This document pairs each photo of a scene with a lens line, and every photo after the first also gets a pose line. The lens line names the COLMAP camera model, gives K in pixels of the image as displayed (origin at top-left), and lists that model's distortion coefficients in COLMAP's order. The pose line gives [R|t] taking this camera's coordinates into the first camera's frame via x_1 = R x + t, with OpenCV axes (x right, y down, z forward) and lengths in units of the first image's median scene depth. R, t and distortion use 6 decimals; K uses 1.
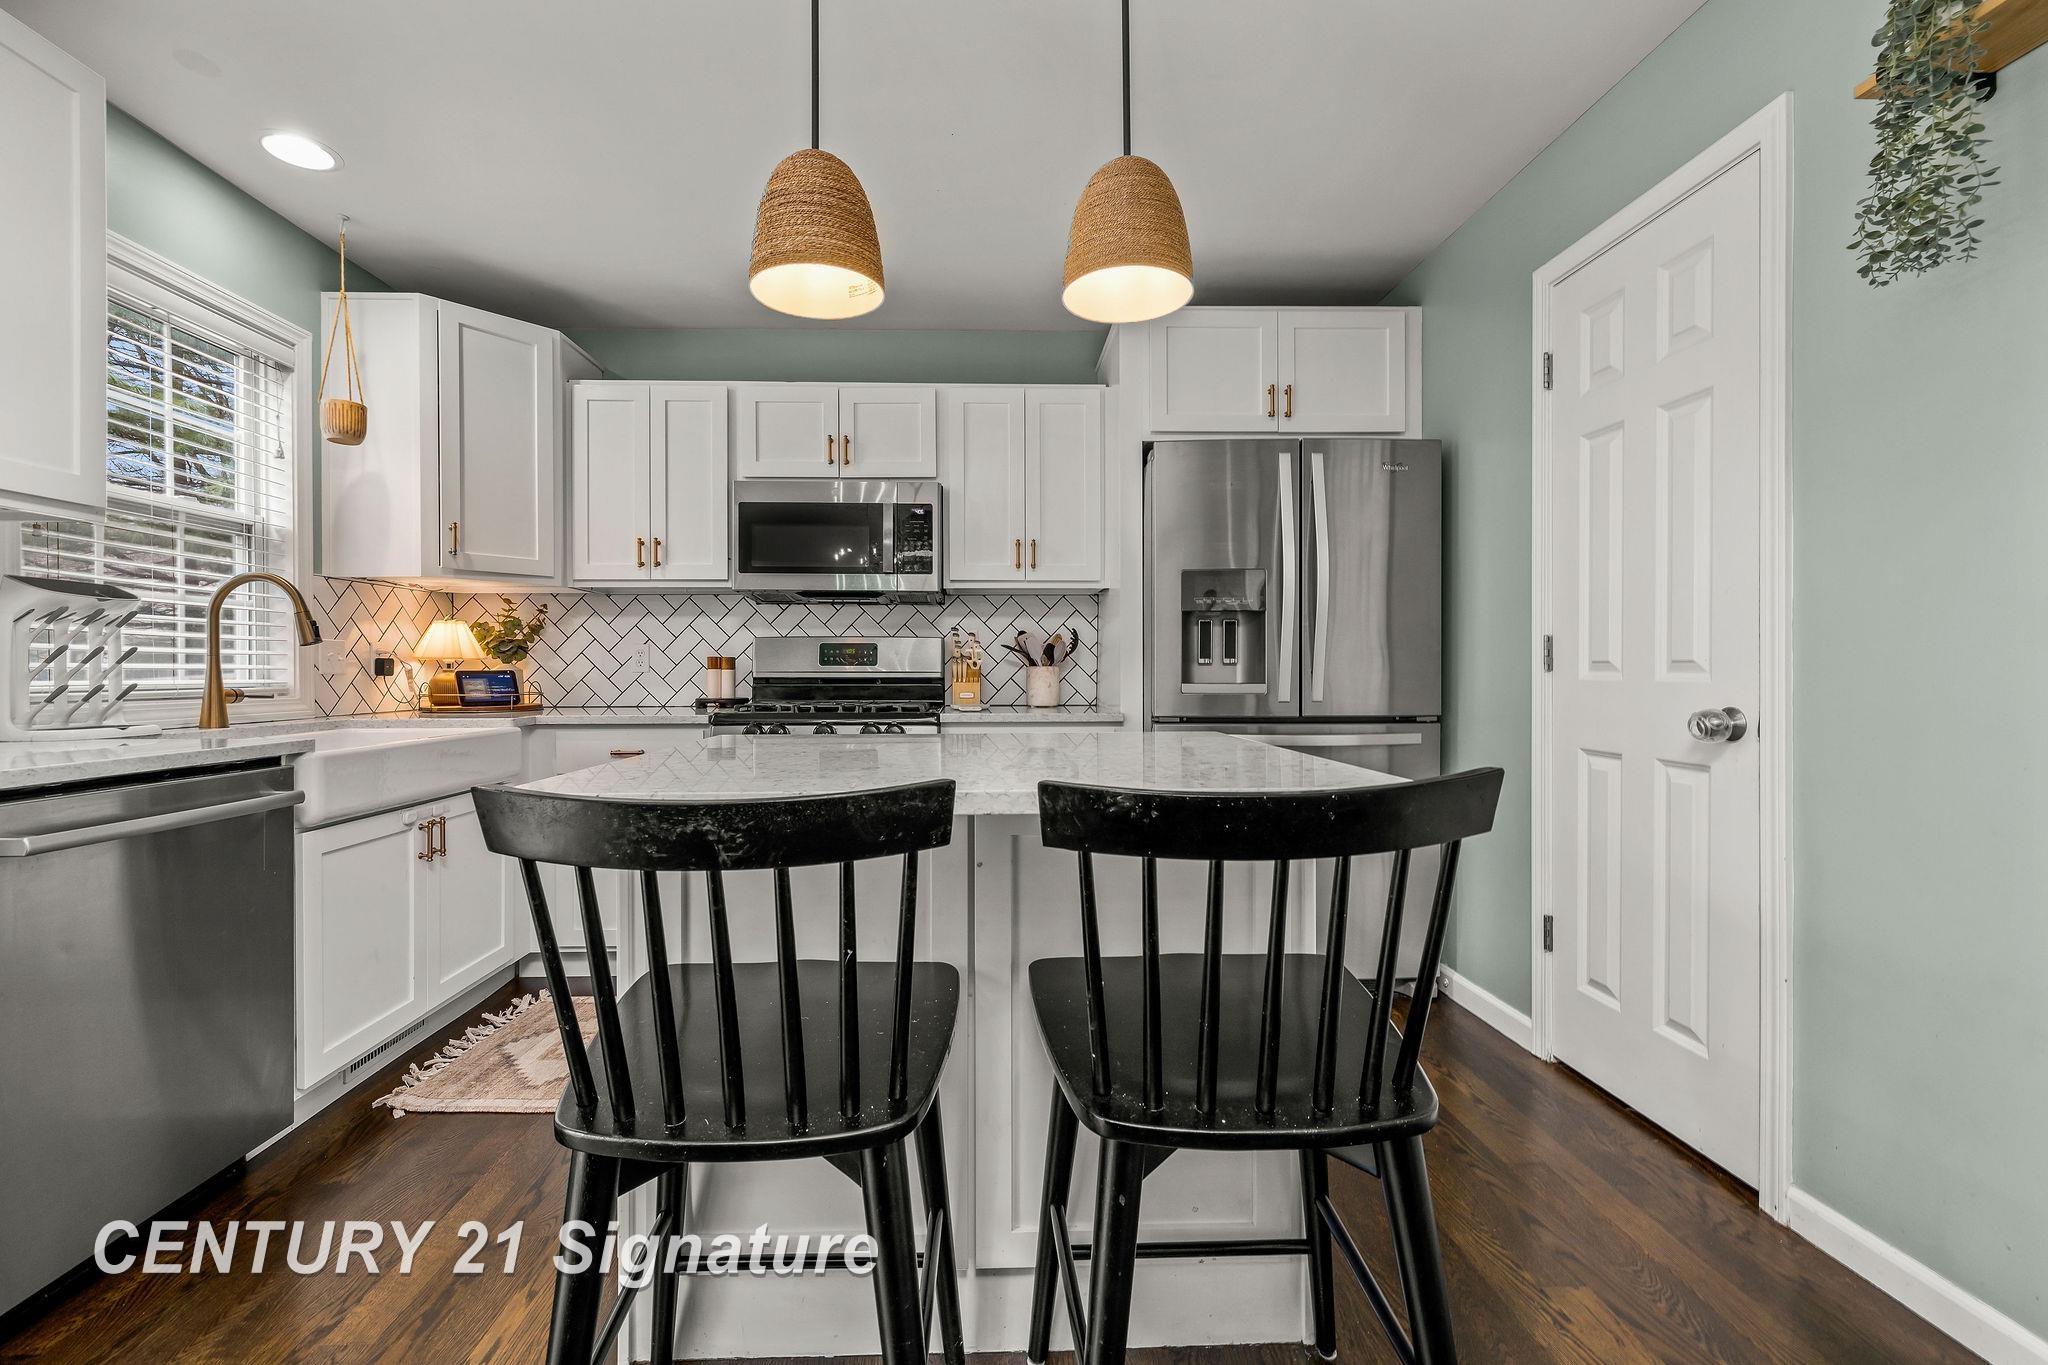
lens RADIAL K [[869.1, 0, 1001.5], [0, 869.1, 672.9], [0, 0, 1]] dist [-0.000572, 0.001269]
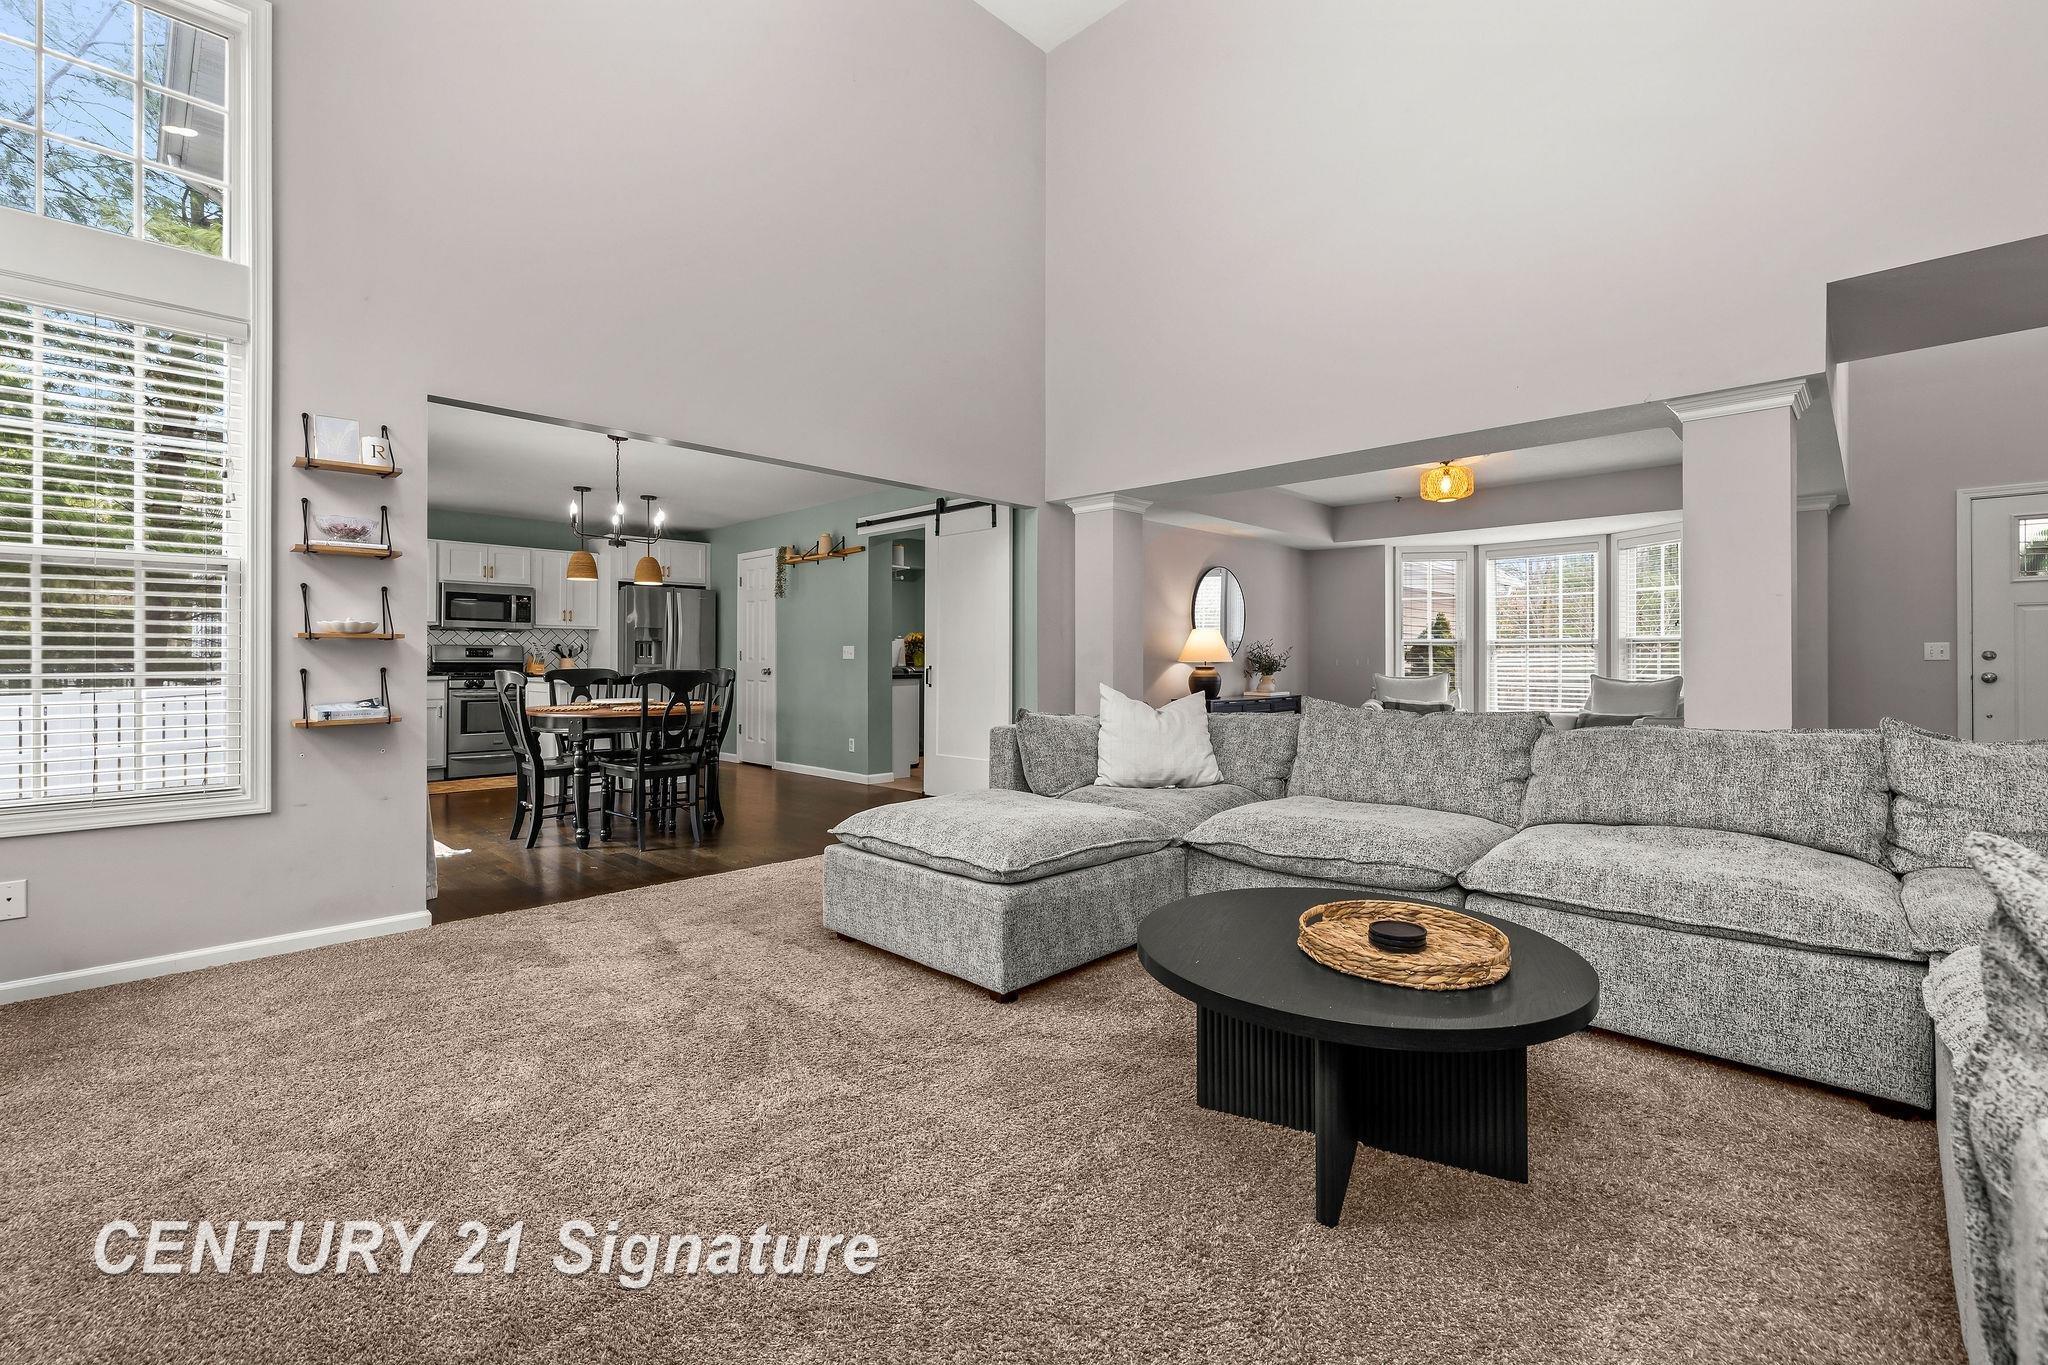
lens RADIAL K [[869.1, 0, 1015.1], [0, 869.1, 653.6], [0, 0, 1]] dist [-0.000572, 0.001269]
pose [[0.719171, 0.007764, 0.694790, -0.910788], [0.000121, 0.999936, -0.011298, 0.010243], [-0.694833, 0.008209, 0.719124, -2.037137]]
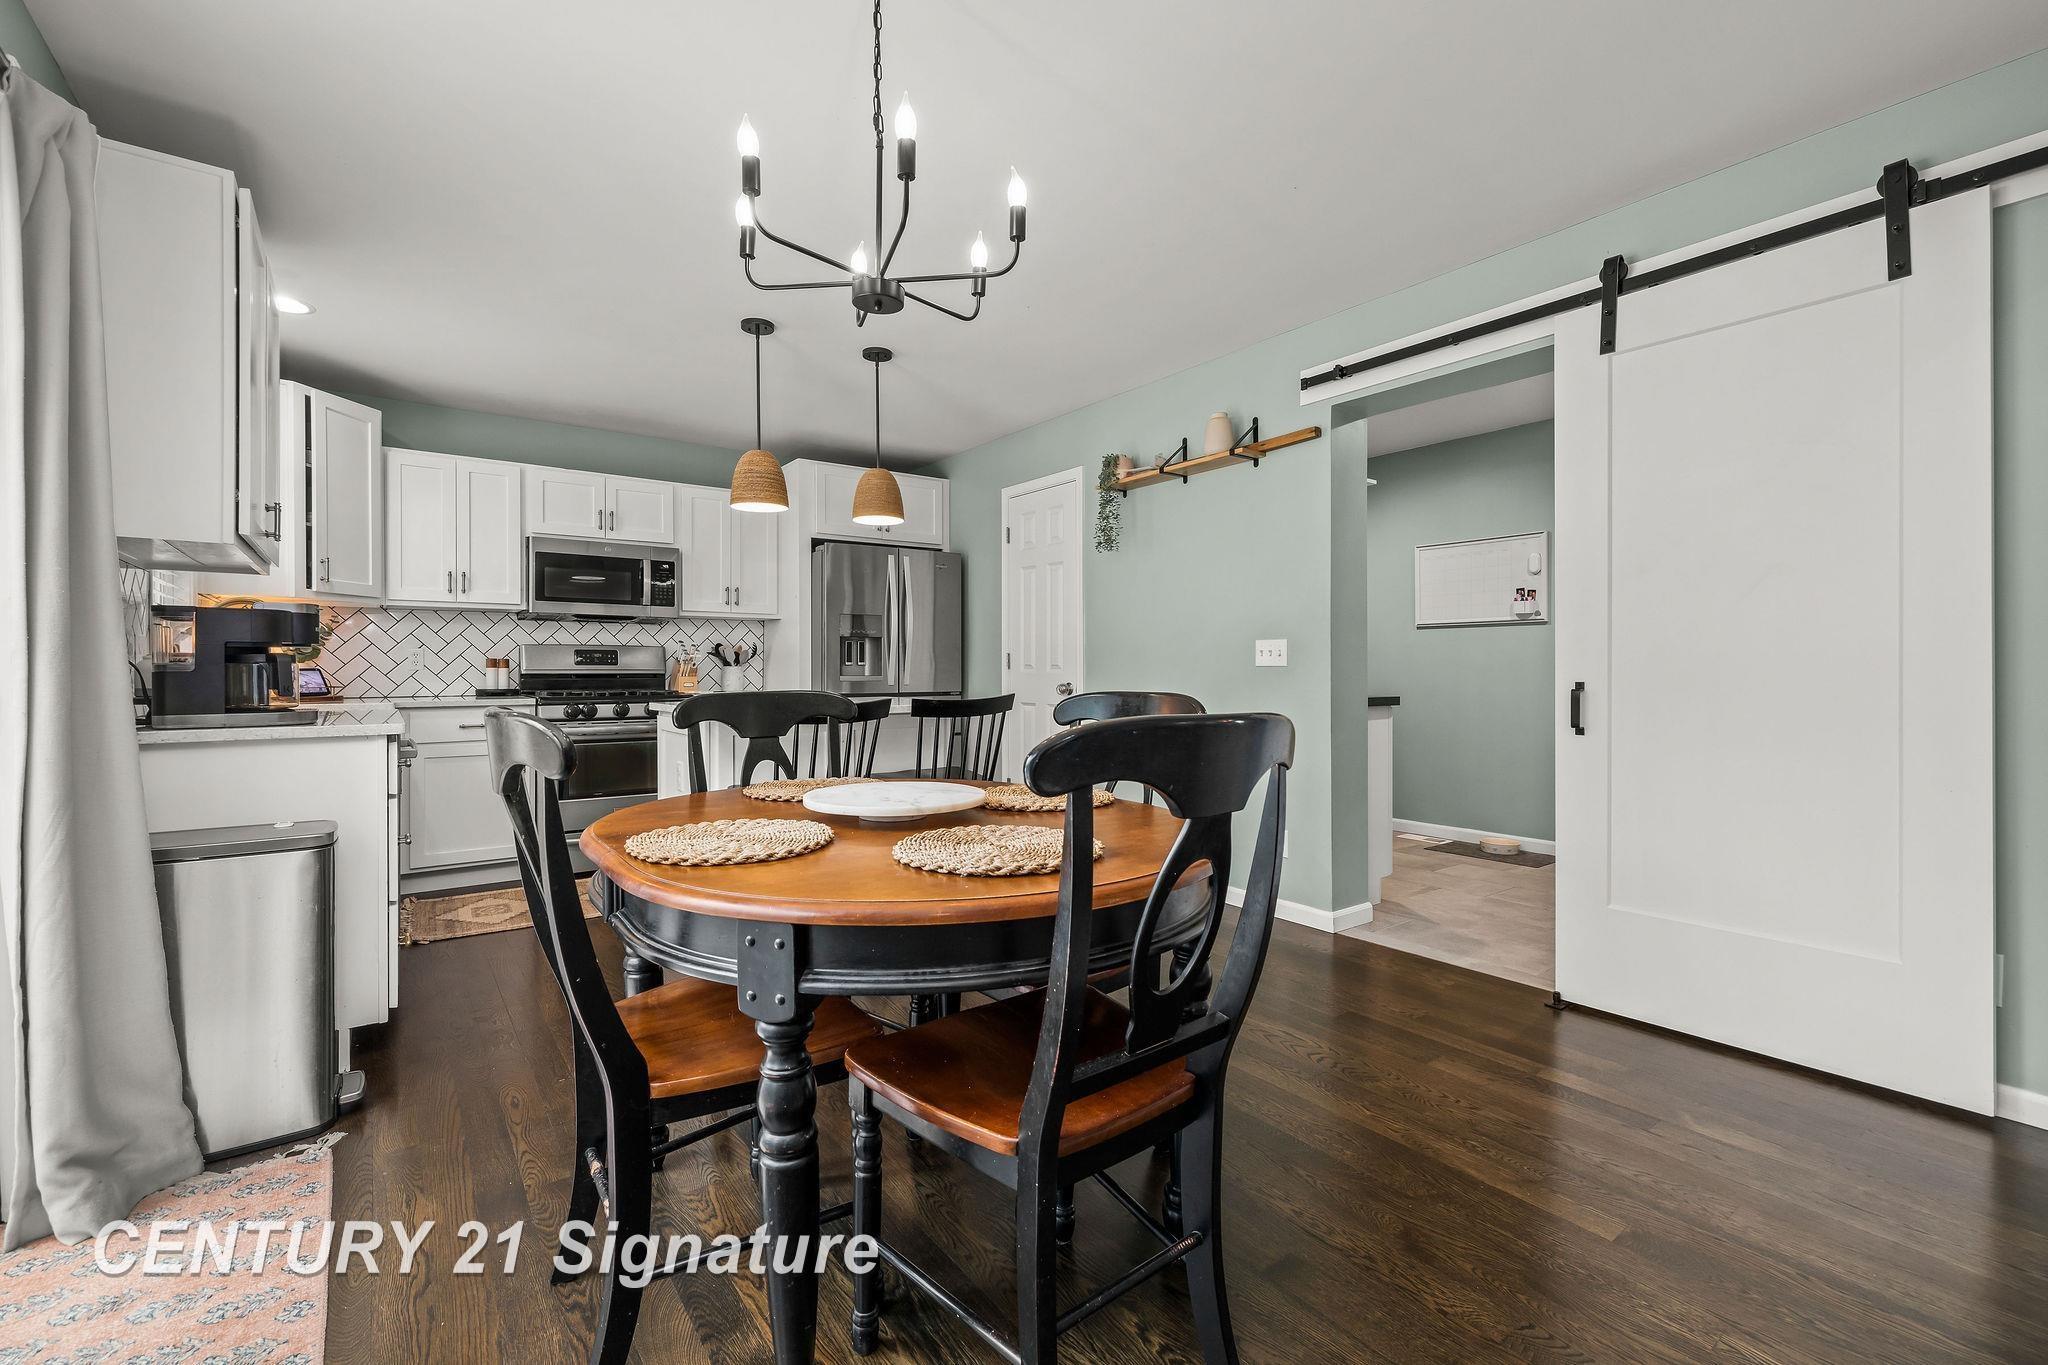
lens RADIAL K [[869.1, 0, 1014.1], [0, 869.1, 674.4], [0, 0, 1]] dist [-0.000572, 0.001269]
pose [[0.822367, -0.002592, 0.568952, -0.498754], [0.001680, 0.999996, 0.002127, 0.005374], [-0.568955, -0.000793, 0.822368, -0.670956]]
